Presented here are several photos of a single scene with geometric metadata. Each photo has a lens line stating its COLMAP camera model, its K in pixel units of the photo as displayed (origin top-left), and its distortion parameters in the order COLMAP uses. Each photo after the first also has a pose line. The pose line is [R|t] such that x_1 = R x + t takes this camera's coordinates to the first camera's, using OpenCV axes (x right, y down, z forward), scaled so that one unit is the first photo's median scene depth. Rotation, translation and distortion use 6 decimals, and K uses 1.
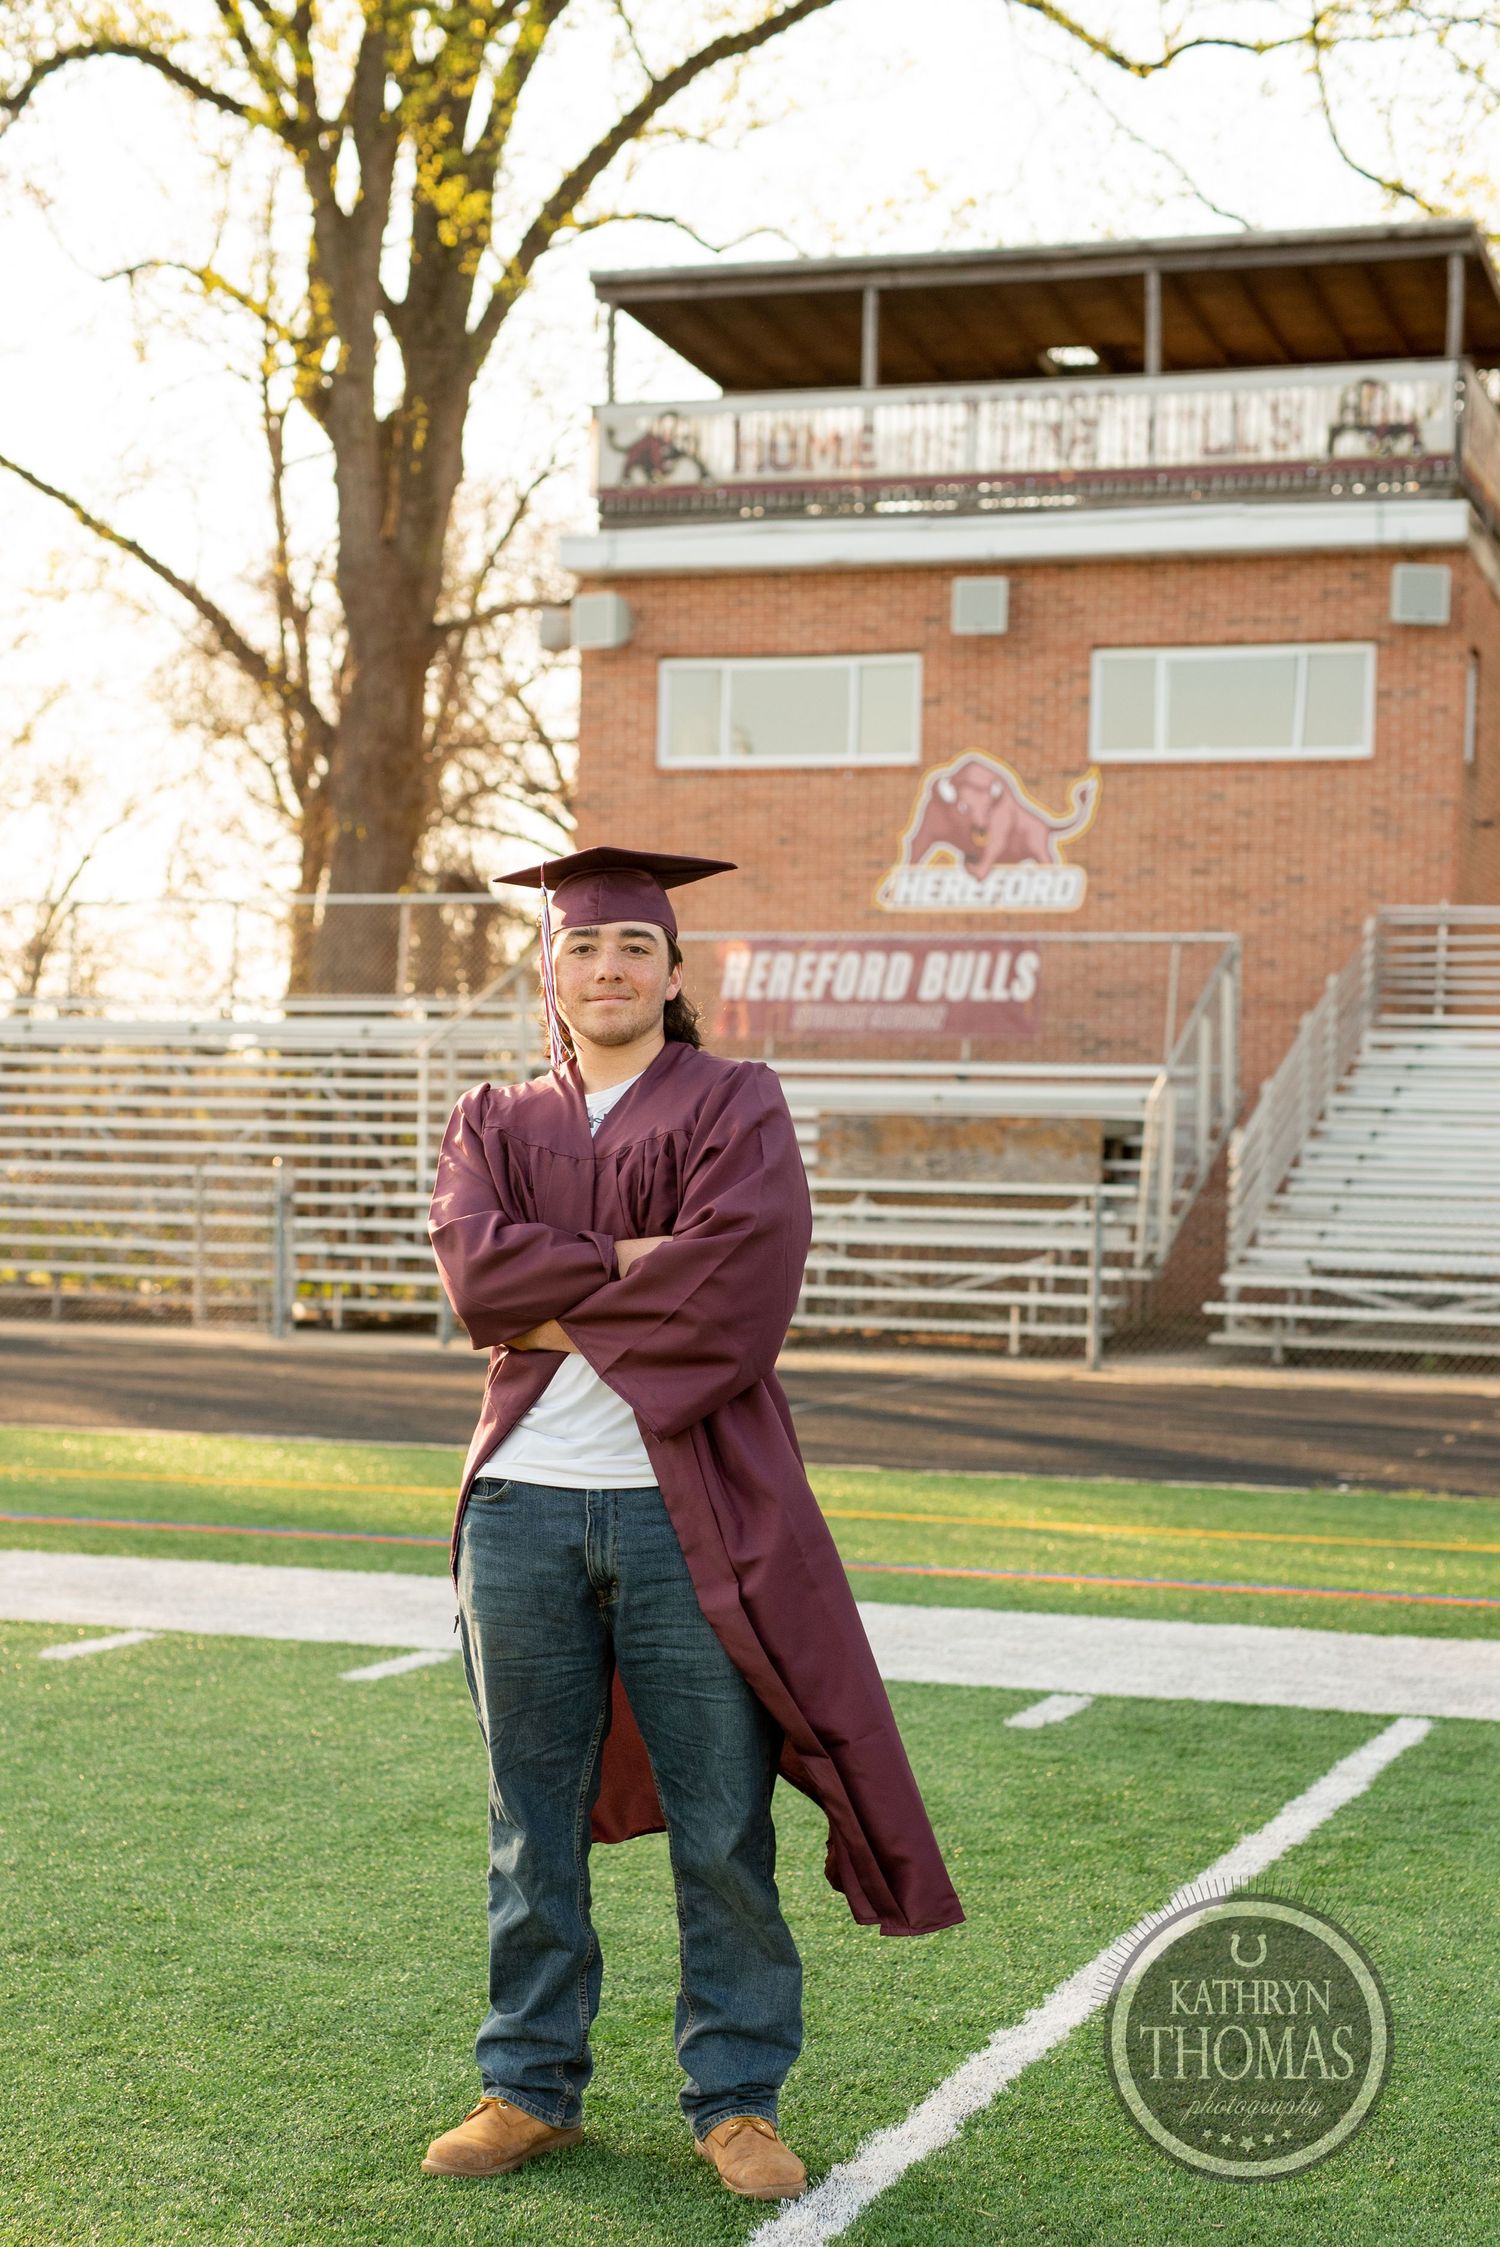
lens RADIAL K [[3212.5, 0, 750.0], [0, 3212.5, 1123.5], [0, 0, 1]] dist [-0.003886, 0.120839]
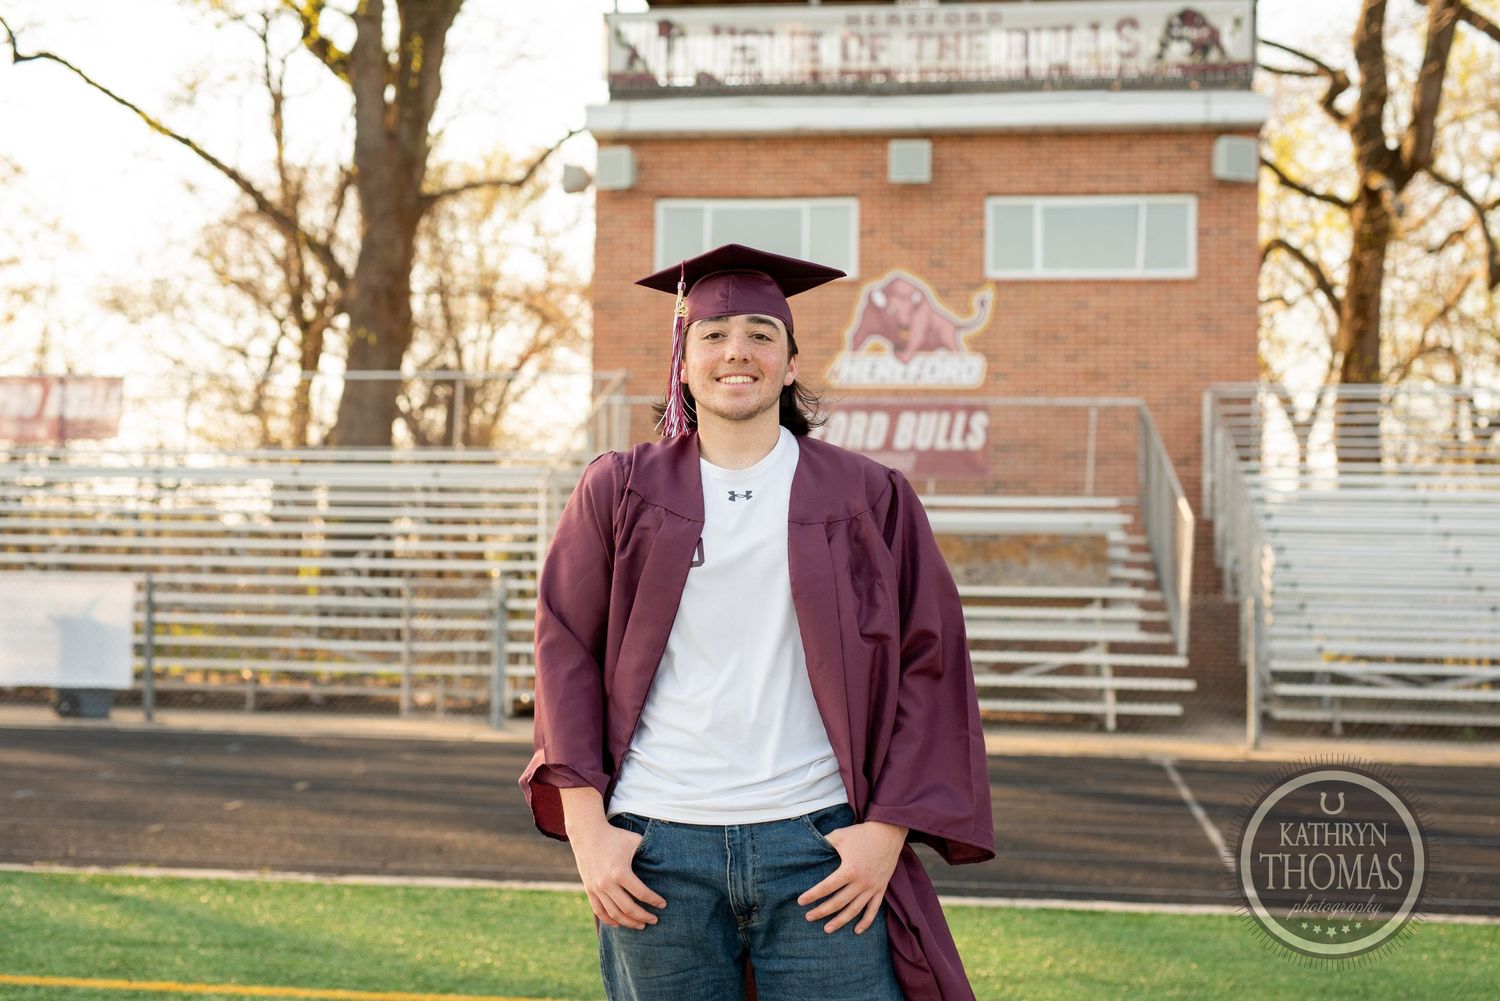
lens RADIAL K [[1842.6, 0, 754.2], [0, 1842.6, 460.7], [0, 0, 1]] dist [-0.004152, 0.089044]
pose [[0.985976, 0.006237, 0.166772, -0.121999], [0.002376, 0.998675, -0.051397, 0.004779], [-0.166871, 0.051073, 0.984655, 0.250813]]
